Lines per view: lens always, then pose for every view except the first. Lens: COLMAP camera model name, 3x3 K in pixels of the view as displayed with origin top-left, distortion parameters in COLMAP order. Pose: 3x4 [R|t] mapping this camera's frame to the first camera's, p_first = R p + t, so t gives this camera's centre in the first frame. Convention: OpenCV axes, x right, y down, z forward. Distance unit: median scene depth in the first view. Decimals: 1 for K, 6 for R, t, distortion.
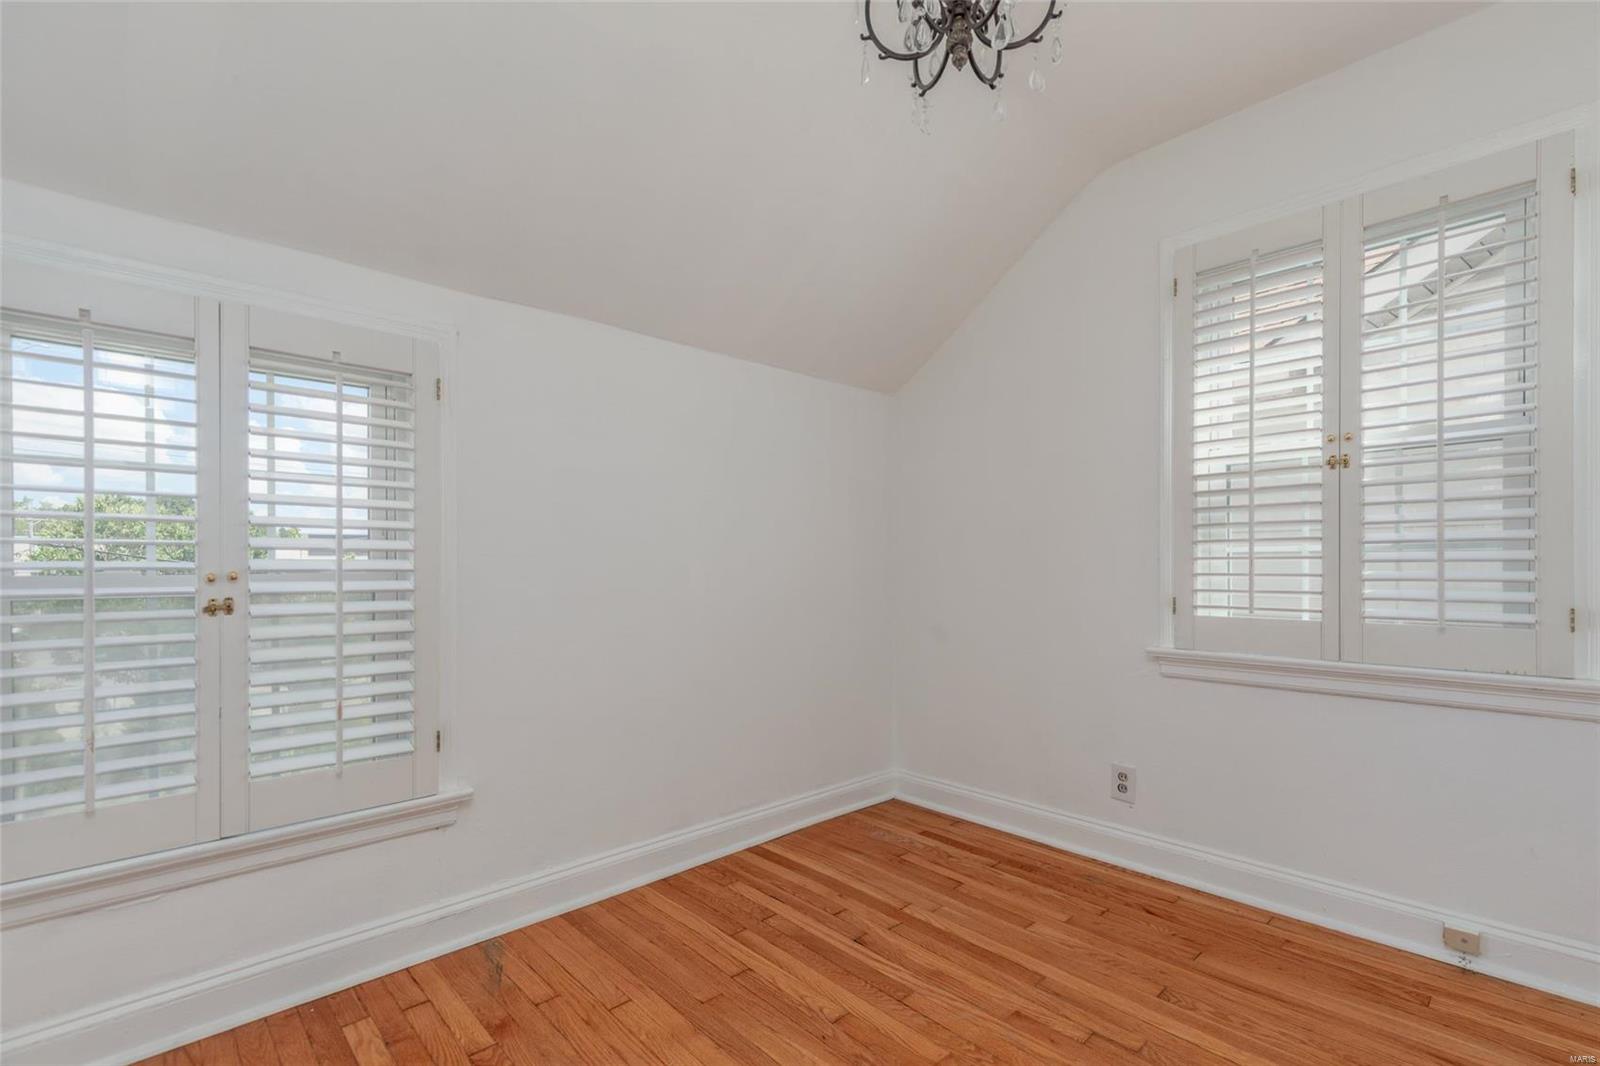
lens RADIAL K [[730.4, 0, 806.6], [0, 730.4, 569.0], [0, 0, 1]] dist [0.009349, -0.001795]
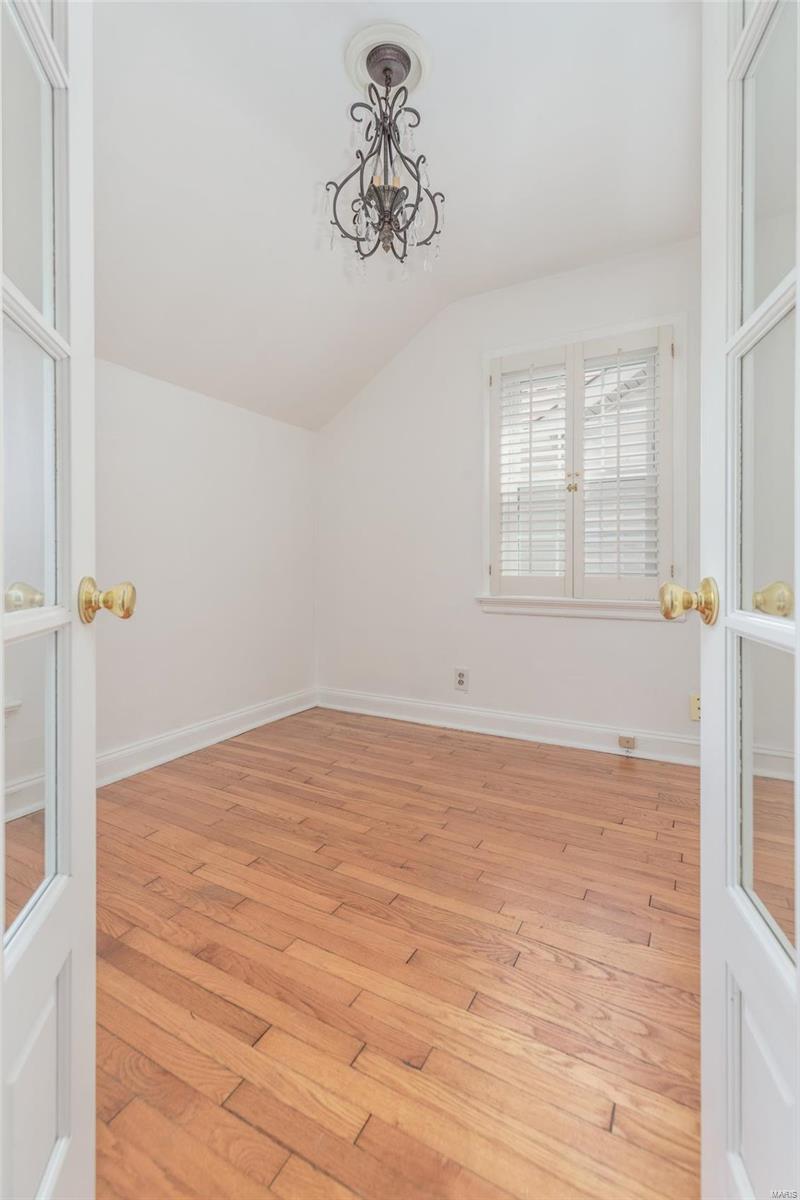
lens RADIAL K [[553.8, 0, 397.8], [0, 553.8, 561.8], [0, 0, 1]] dist [0.012799, -0.002434]
pose [[0.951999, 0.004001, 0.306074, -0.102284], [-0.002663, 0.999985, -0.004792, 0.044173], [-0.306089, 0.003747, 0.951996, -0.168152]]
